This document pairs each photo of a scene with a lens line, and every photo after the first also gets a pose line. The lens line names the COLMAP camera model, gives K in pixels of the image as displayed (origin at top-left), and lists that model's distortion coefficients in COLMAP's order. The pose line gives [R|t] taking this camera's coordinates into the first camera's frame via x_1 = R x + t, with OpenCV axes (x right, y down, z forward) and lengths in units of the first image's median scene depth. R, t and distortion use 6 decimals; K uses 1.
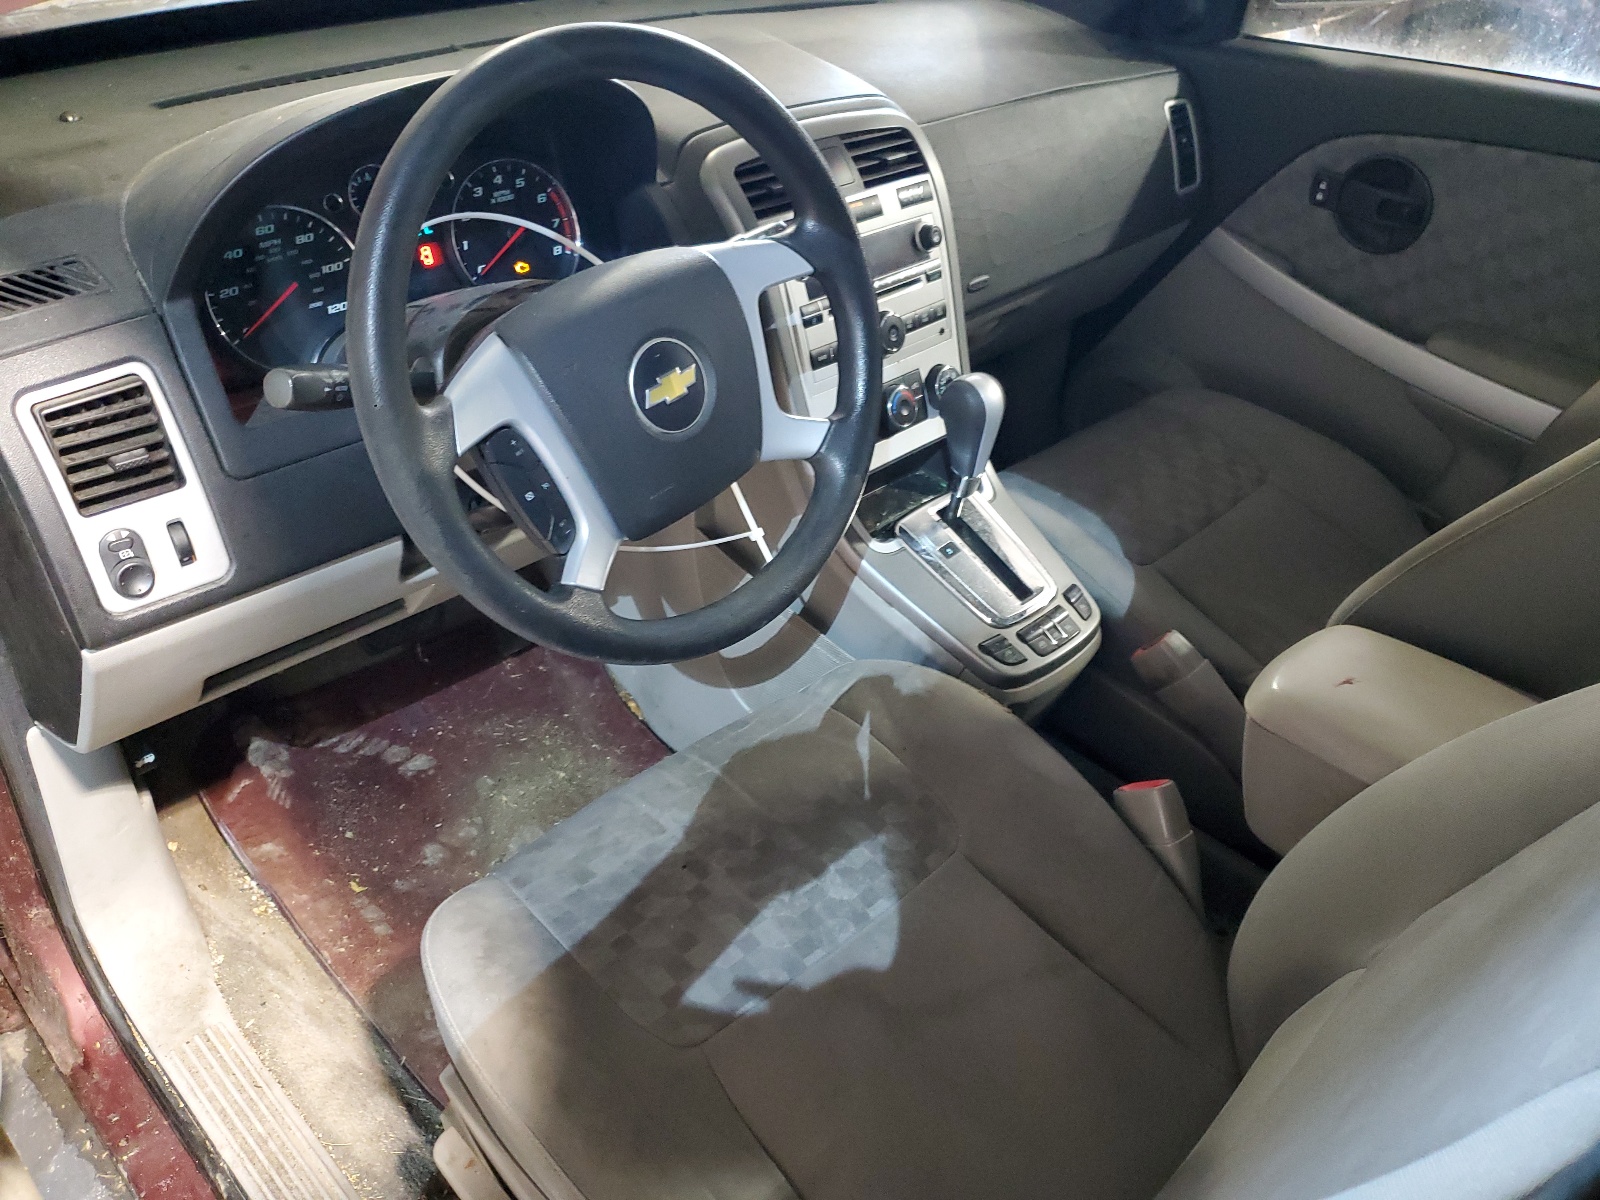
lens RADIAL K [[1247.4, 0, 794.0], [0, 1247.4, 542.0], [0, 0, 1]] dist [-0.005308, -0.002758]
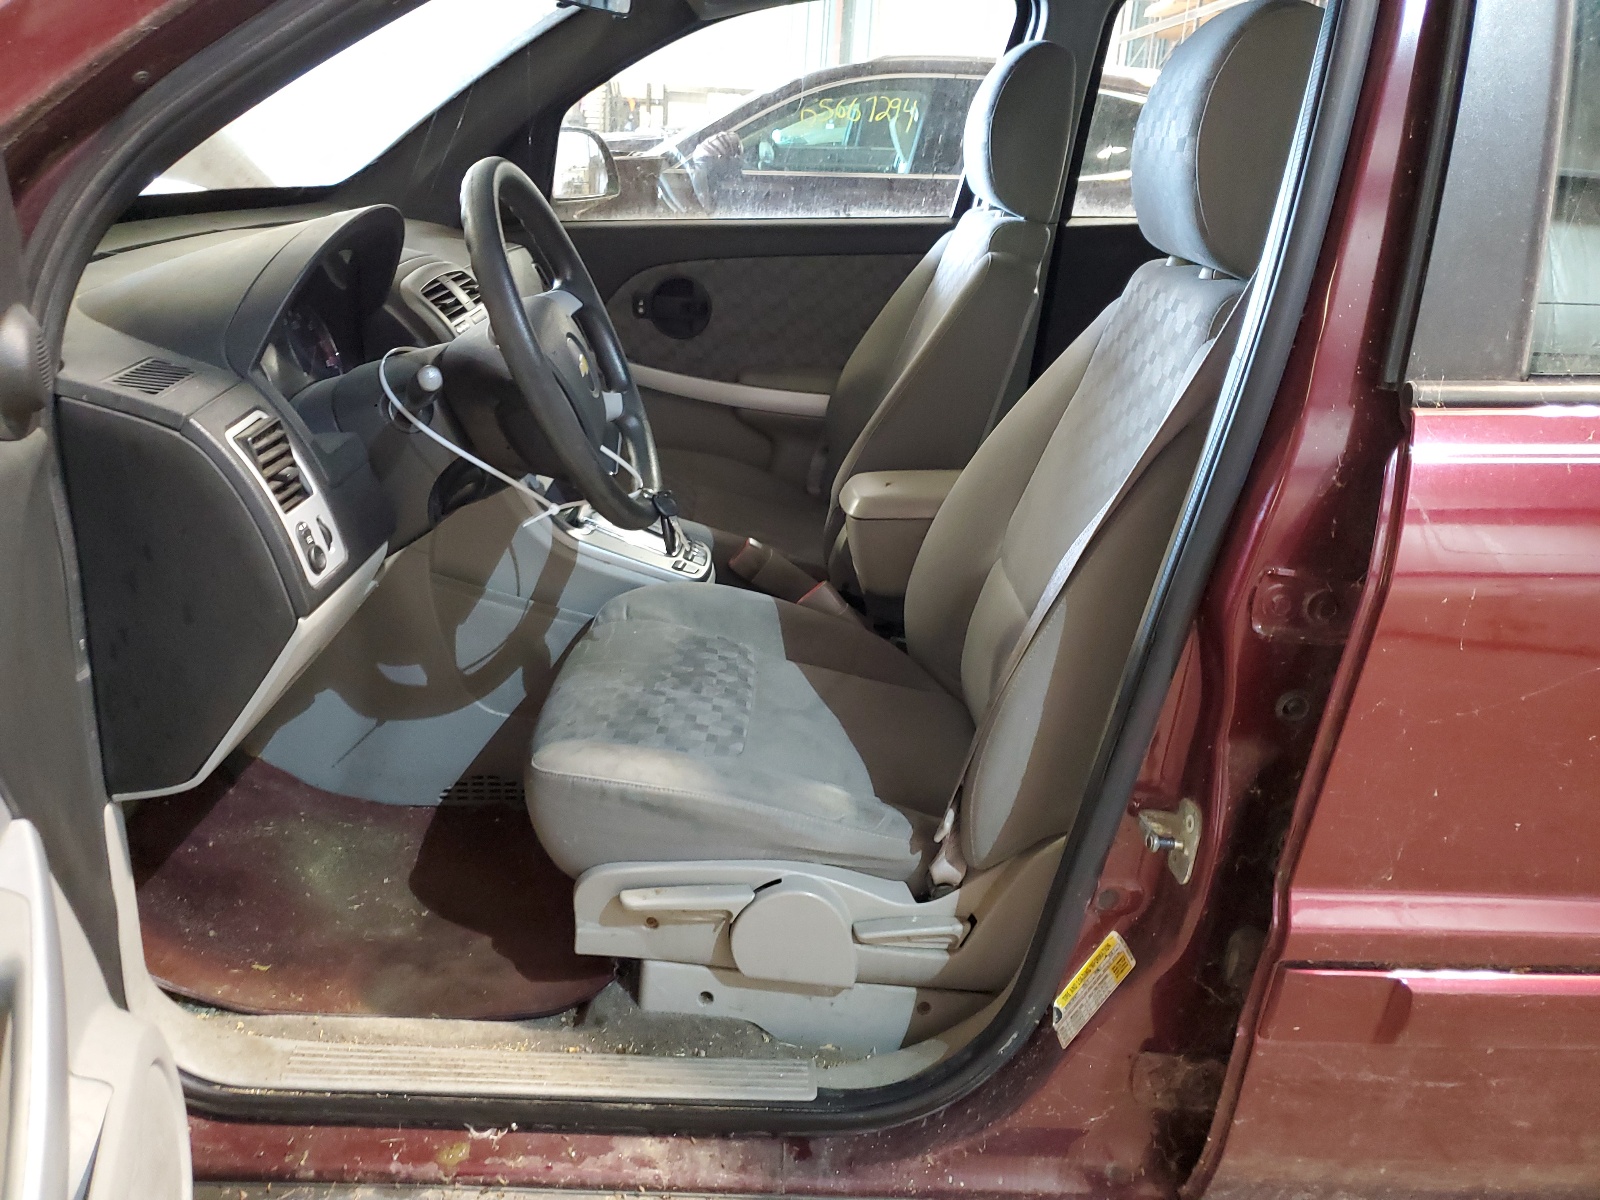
lens RADIAL K [[1247.4, 0, 794.0], [0, 1247.4, 542.0], [0, 0, 1]] dist [-0.005308, -0.002758]
pose [[0.708838, -0.255302, 0.657548, -1.023240], [0.388831, 0.919203, -0.062266, 0.290185], [-0.588523, 0.299812, 0.750835, -0.300737]]
